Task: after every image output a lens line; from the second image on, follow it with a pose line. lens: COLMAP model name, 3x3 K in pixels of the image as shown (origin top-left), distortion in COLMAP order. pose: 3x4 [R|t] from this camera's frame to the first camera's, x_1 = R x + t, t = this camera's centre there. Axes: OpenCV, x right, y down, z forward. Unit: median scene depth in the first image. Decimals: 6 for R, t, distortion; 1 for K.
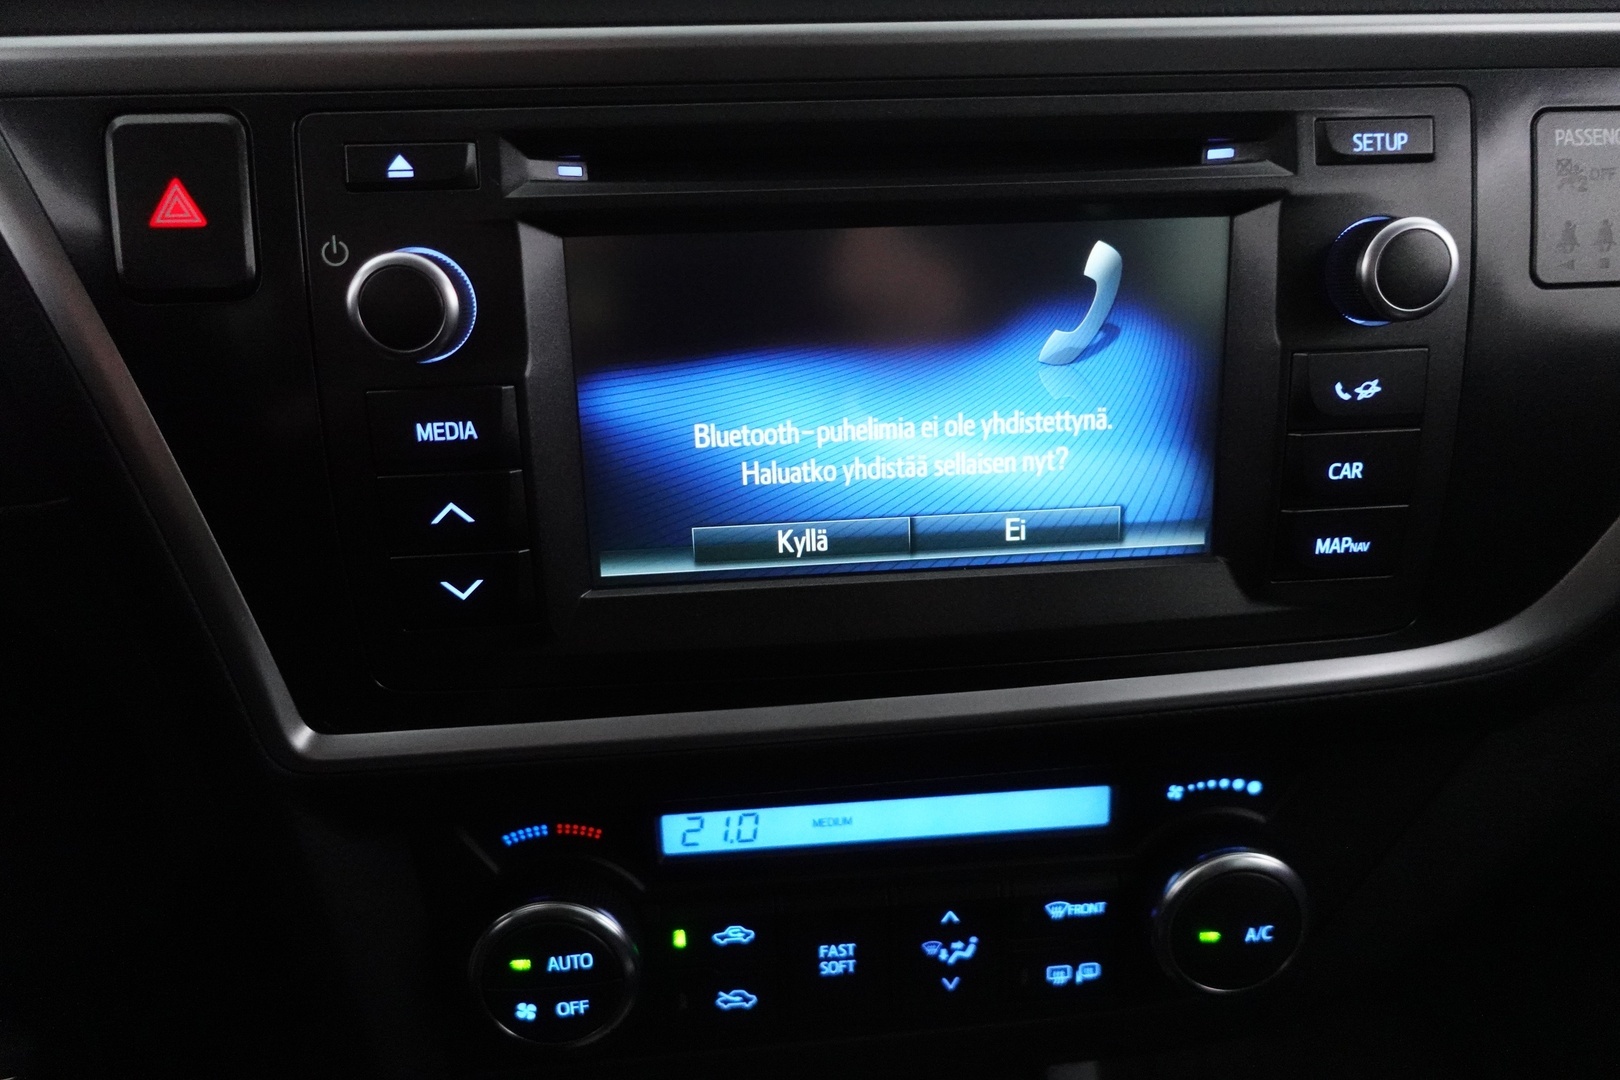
lens RADIAL K [[1111.6, 0, 806.3], [0, 1111.6, 538.6], [0, 0, 1]] dist [-0.005237, 0.002140]
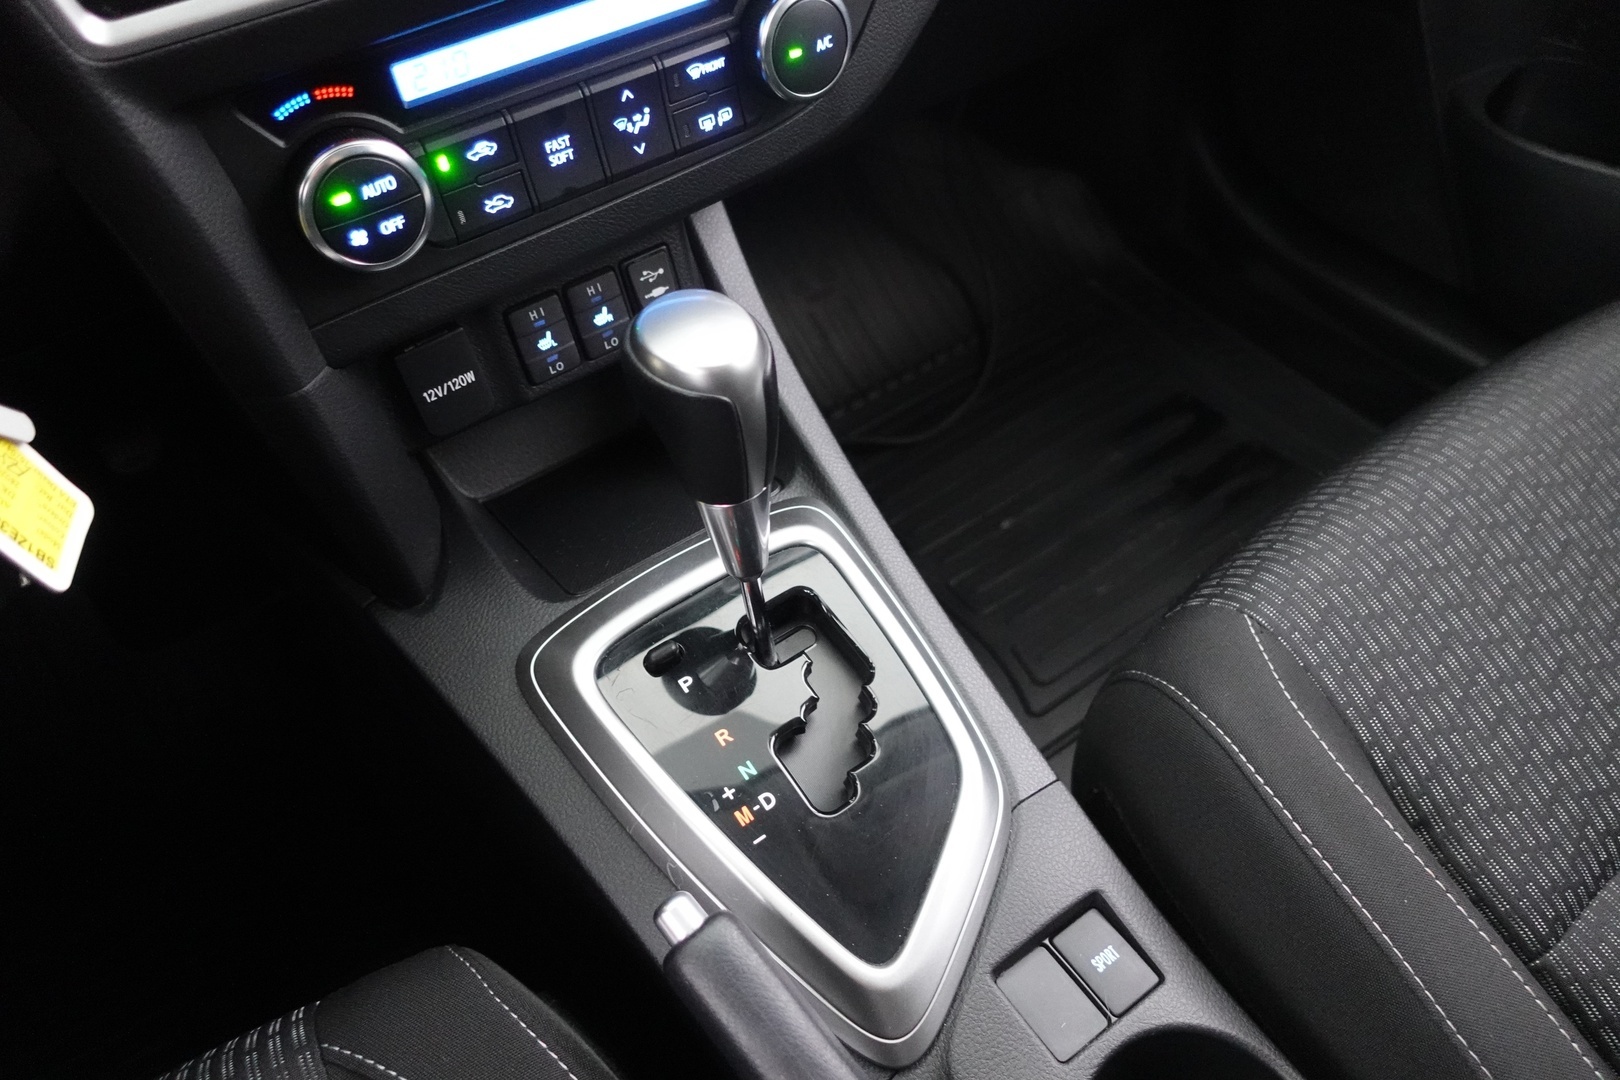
lens RADIAL K [[1133.3, 0, 807.2], [0, 1133.3, 535.0], [0, 0, 1]] dist [0.005027, 0.003968]
pose [[0.853599, -0.398142, 0.335934, -0.388763], [0.224272, 0.862921, 0.452845, 0.243019], [-0.470181, -0.311208, 0.825881, -0.445700]]
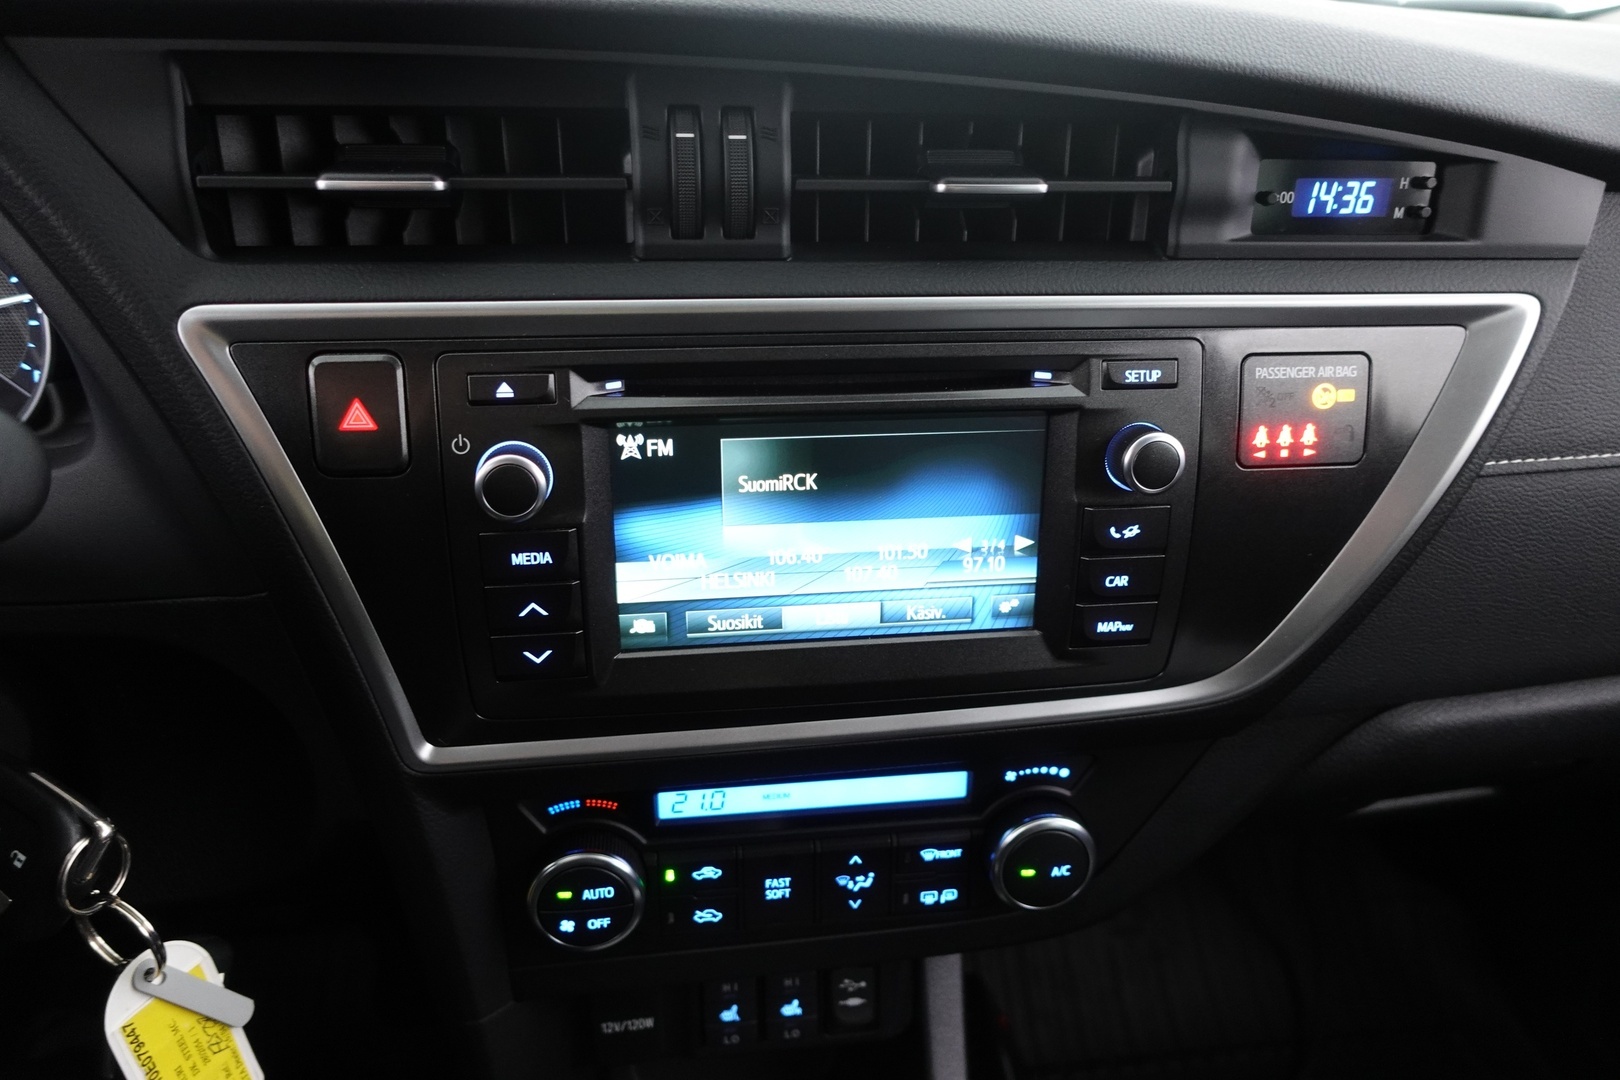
lens RADIAL K [[1133.3, 0, 807.2], [0, 1133.3, 535.0], [0, 0, 1]] dist [0.005027, 0.003968]
pose [[0.997582, 0.014525, 0.067957, -0.044587], [-0.020042, 0.996495, 0.081217, -0.219828], [-0.066540, -0.082383, 0.994377, -0.475266]]
